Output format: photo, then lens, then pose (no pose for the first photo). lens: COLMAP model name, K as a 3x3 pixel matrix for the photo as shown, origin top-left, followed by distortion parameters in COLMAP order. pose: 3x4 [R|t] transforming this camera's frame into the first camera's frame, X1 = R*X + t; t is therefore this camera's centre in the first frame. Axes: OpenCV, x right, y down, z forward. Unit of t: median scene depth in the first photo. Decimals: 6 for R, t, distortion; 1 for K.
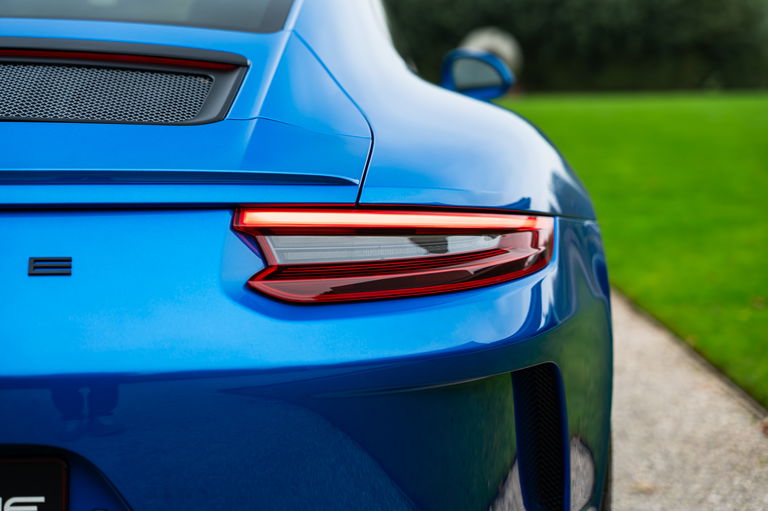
lens RADIAL K [[1563.1, 0, 384.0], [0, 1563.1, 255.5], [0, 0, 1]] dist [0.359276, 0.039642]
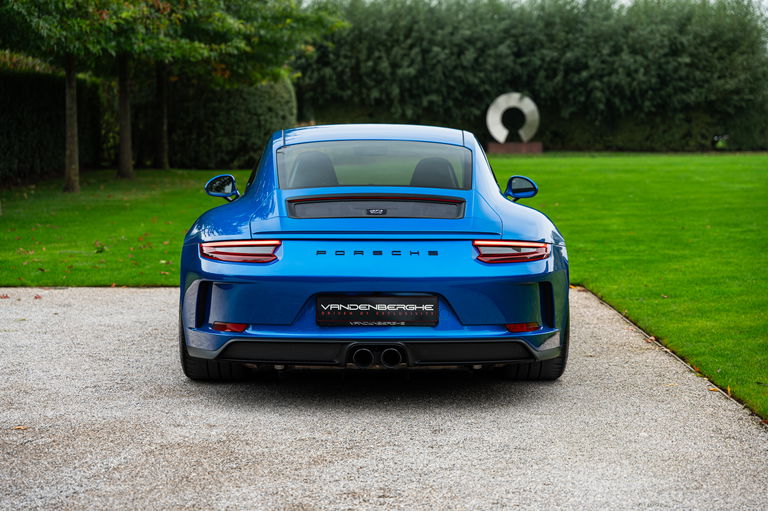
lens RADIAL K [[1563.1, 0, 384.0], [0, 1563.1, 255.5], [0, 0, 1]] dist [0.359276, 0.039642]
pose [[0.999874, 0.009654, -0.012605, -0.239405], [-0.010020, 0.999521, -0.029264, 0.115540], [0.012317, 0.029387, 0.999492, -2.707706]]
